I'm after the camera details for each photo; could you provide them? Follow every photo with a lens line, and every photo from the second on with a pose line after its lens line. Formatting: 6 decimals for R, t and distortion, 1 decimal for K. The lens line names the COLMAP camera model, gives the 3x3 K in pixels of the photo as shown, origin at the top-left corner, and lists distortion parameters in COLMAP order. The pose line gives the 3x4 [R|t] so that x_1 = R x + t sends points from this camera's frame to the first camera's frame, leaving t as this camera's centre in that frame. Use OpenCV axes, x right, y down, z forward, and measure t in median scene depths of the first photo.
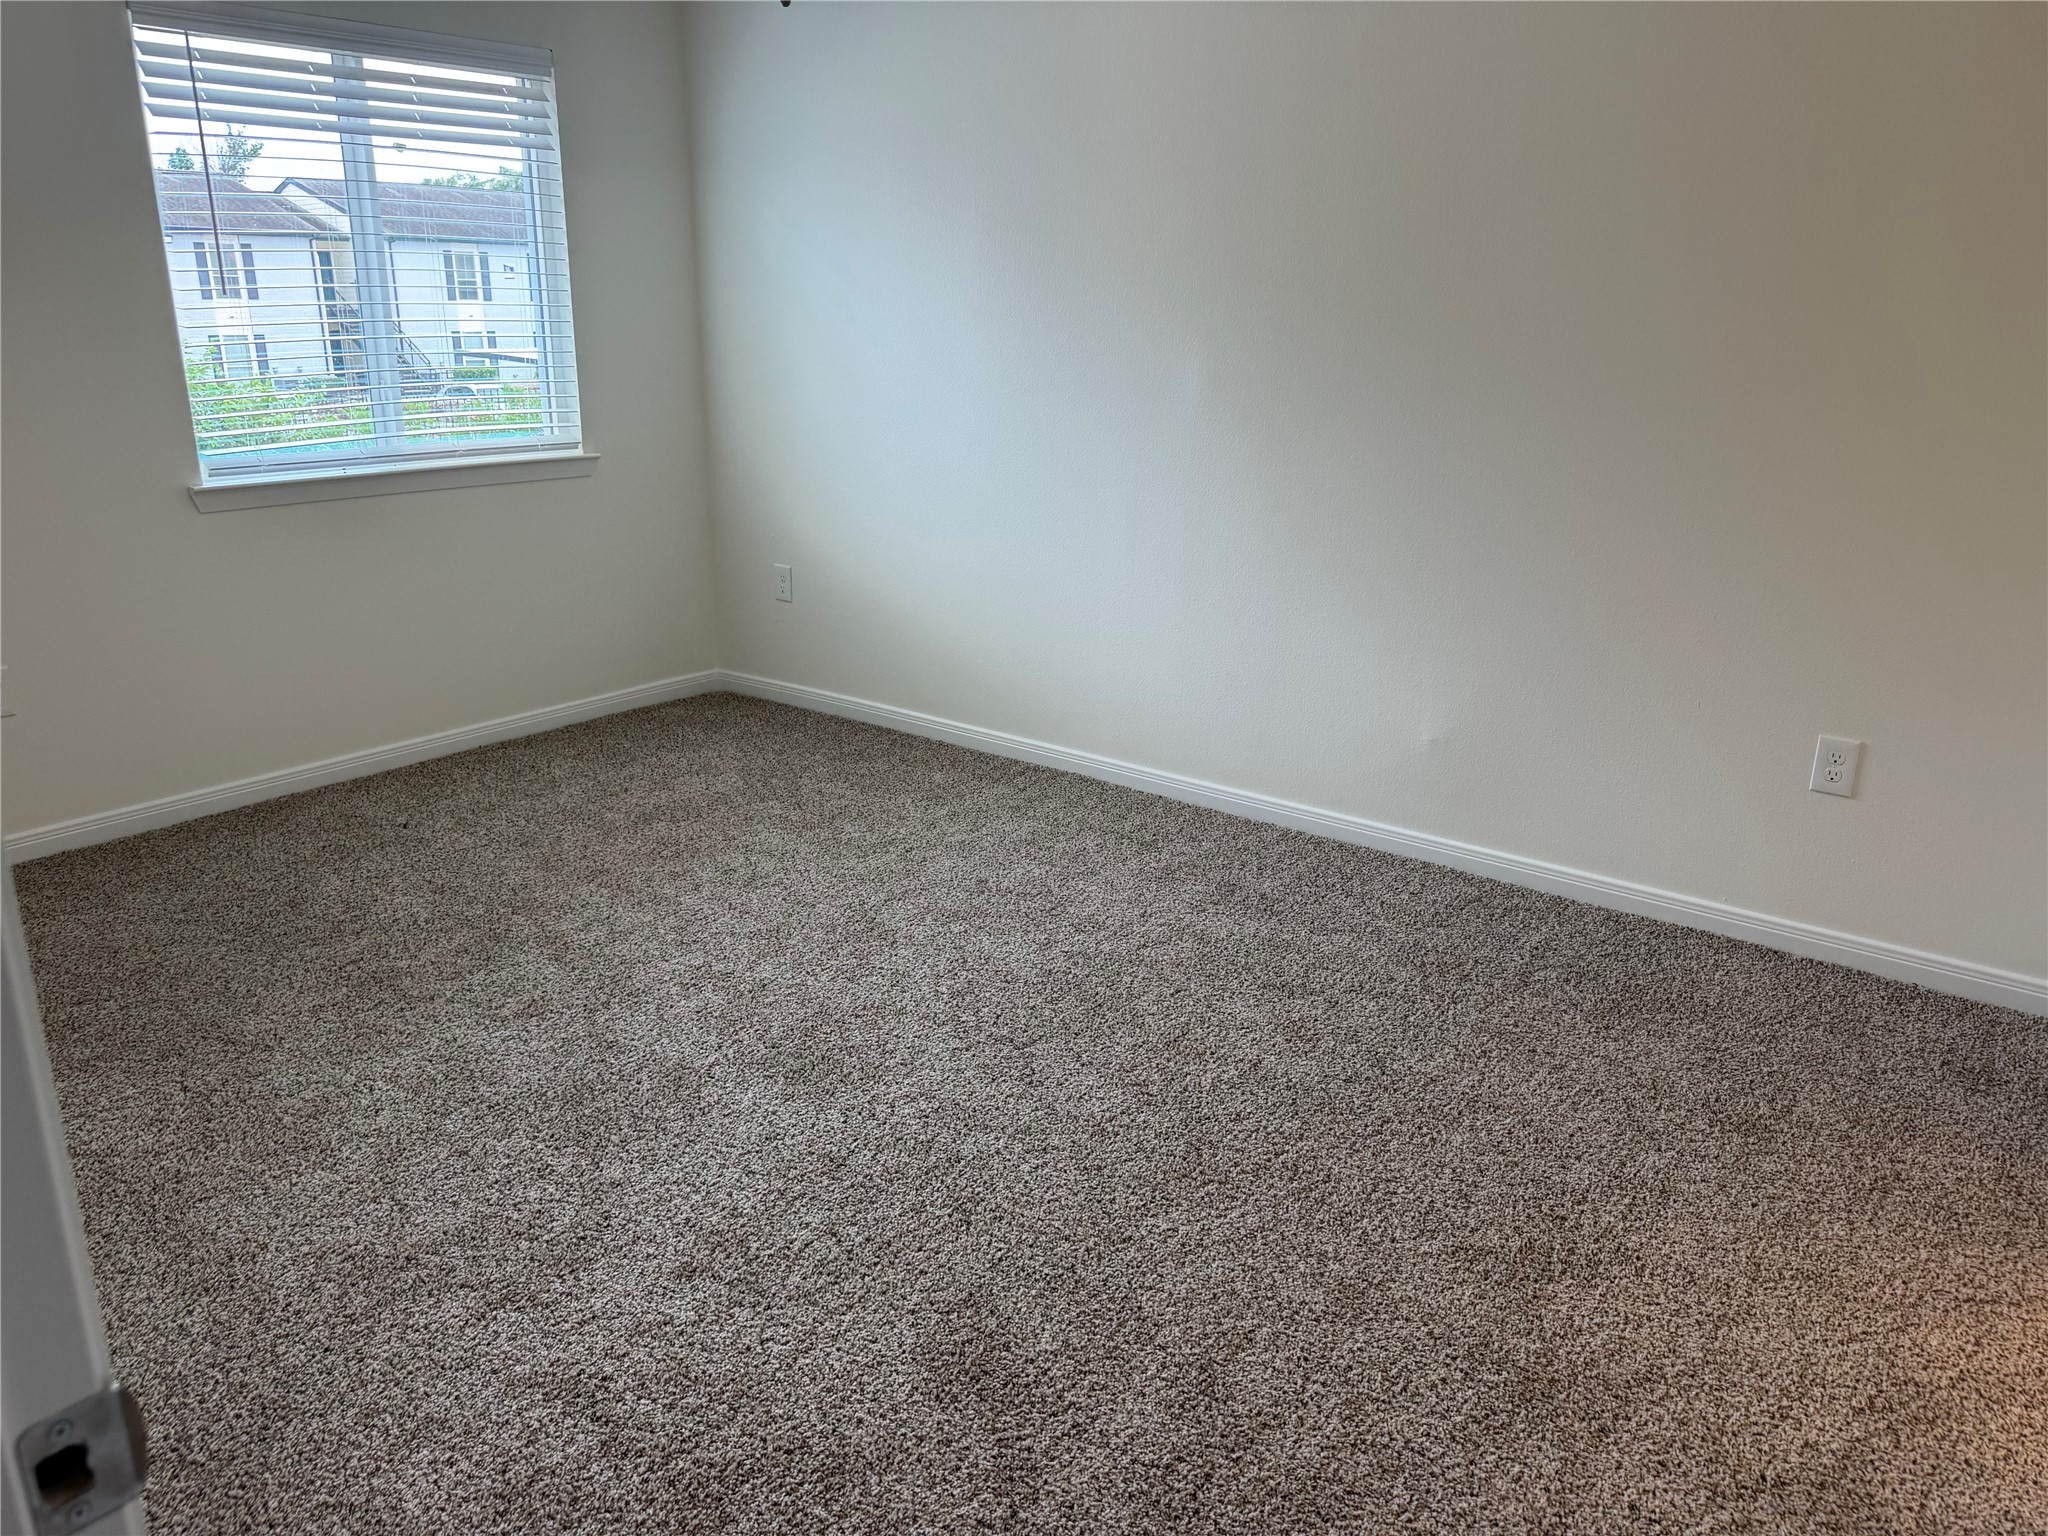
lens RADIAL K [[1435.3, 0, 1021.1], [0, 1435.3, 773.7], [0, 0, 1]] dist [0.070928, -0.118900]
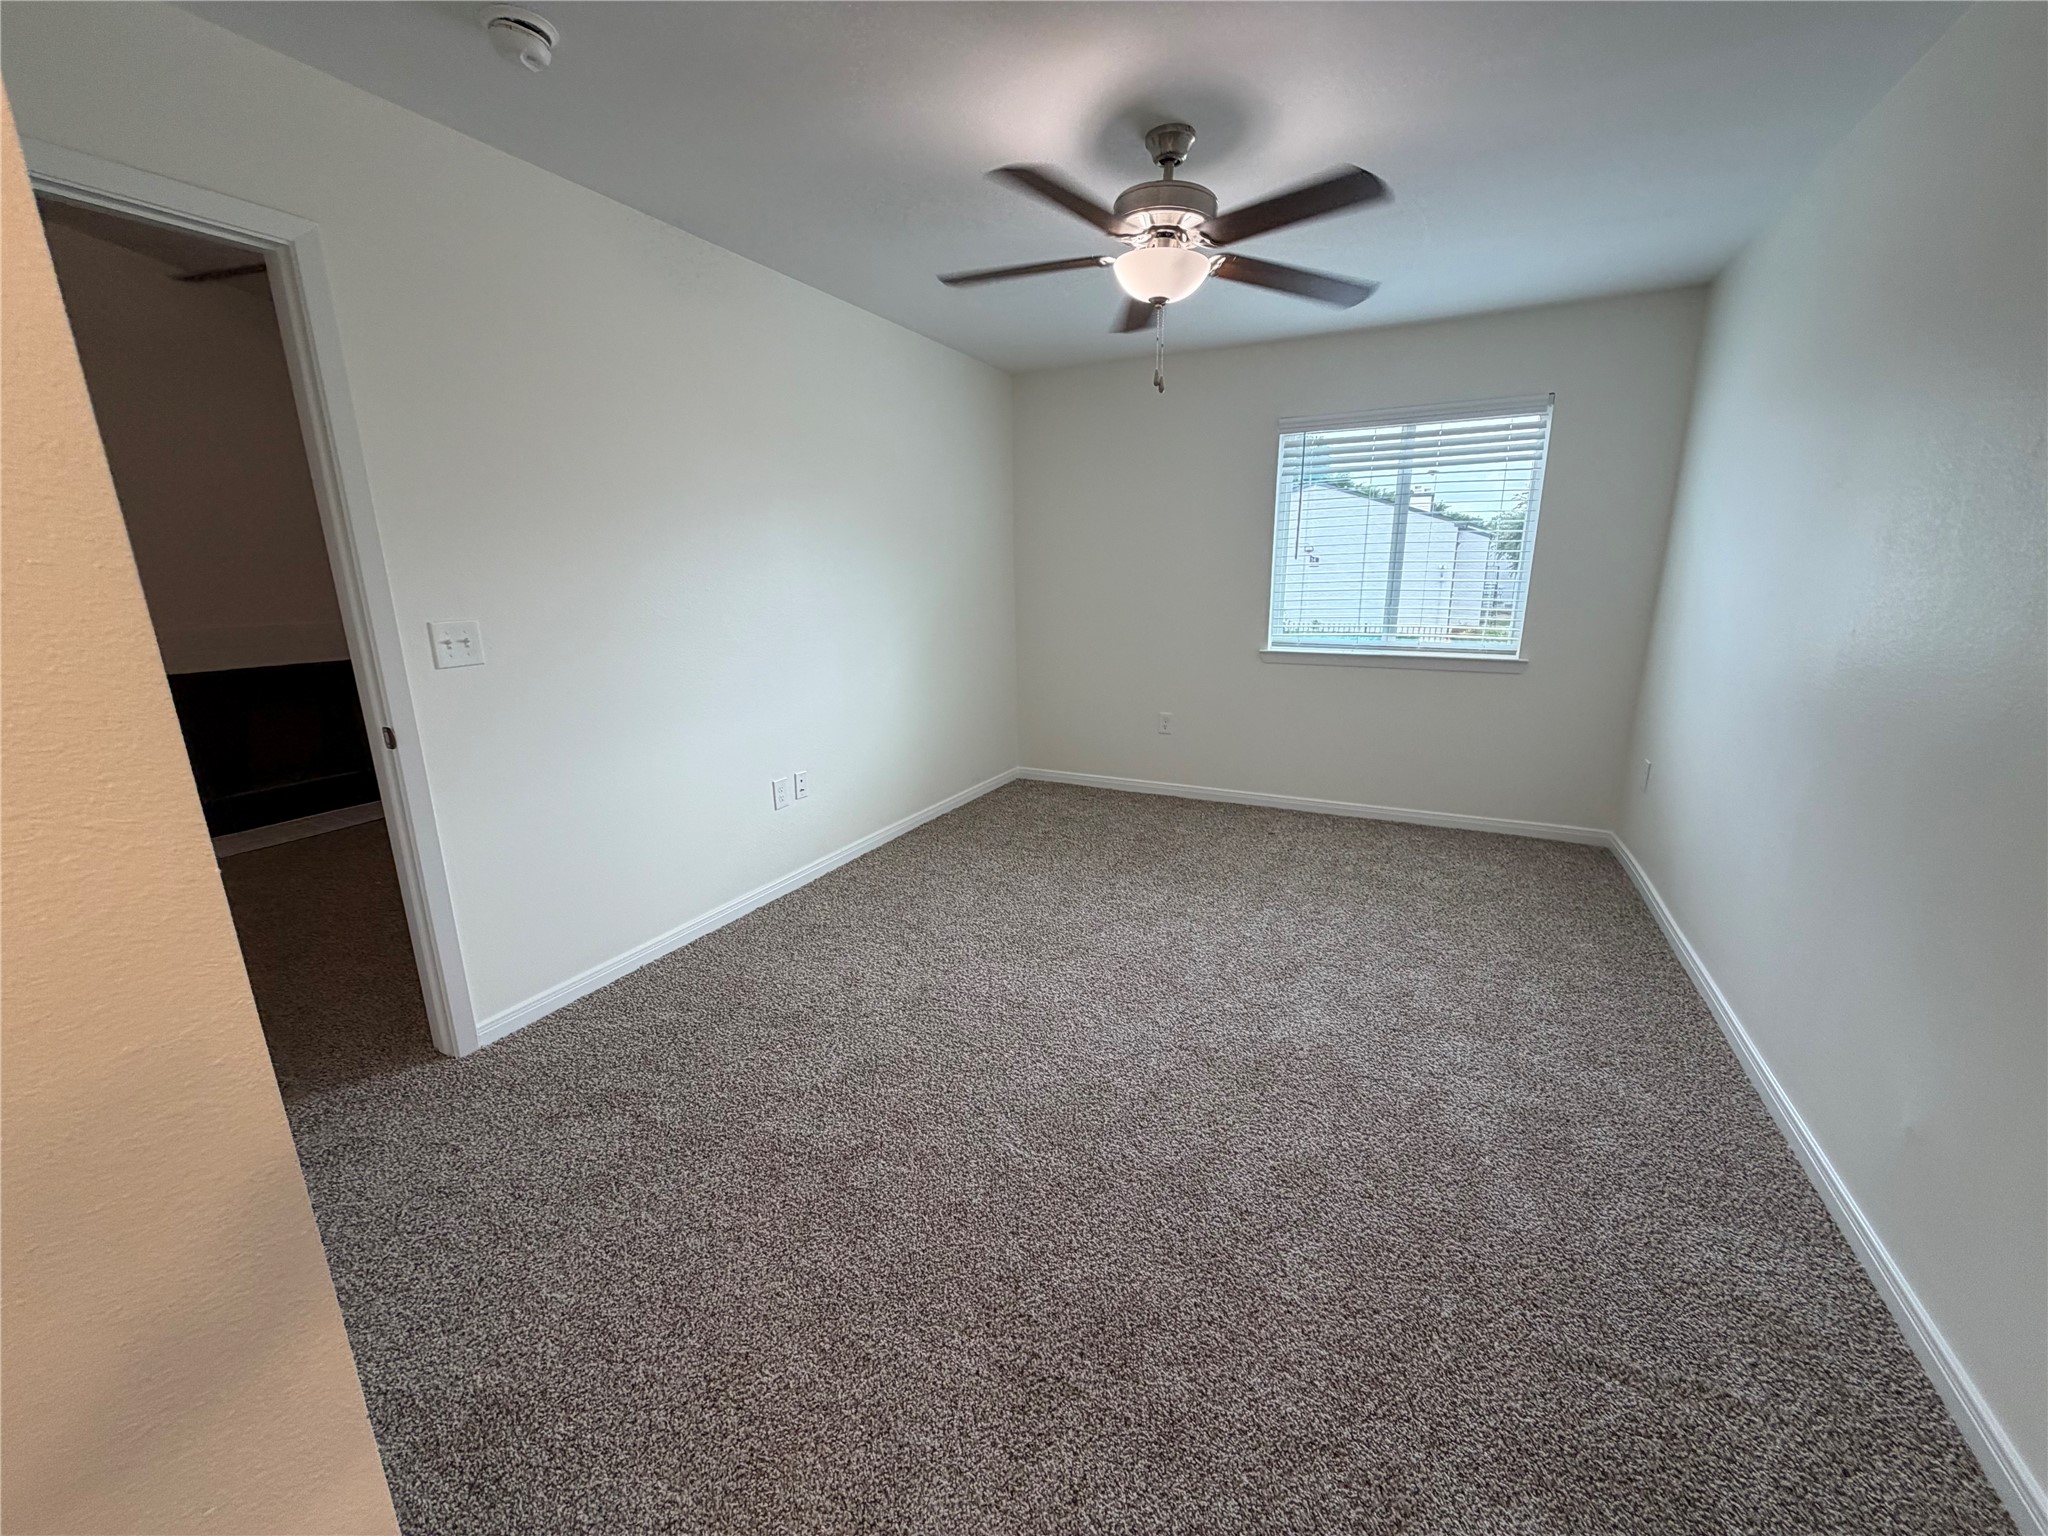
lens RADIAL K [[824.2, 0, 1020.8], [0, 824.2, 768.0], [0, 0, 1]] dist [-0.000155, 0.000087]
pose [[0.214851, 0.225016, -0.950372, 0.483764], [-0.293730, 0.942932, 0.156851, -0.113695], [0.931430, 0.245453, 0.268684, 0.374763]]
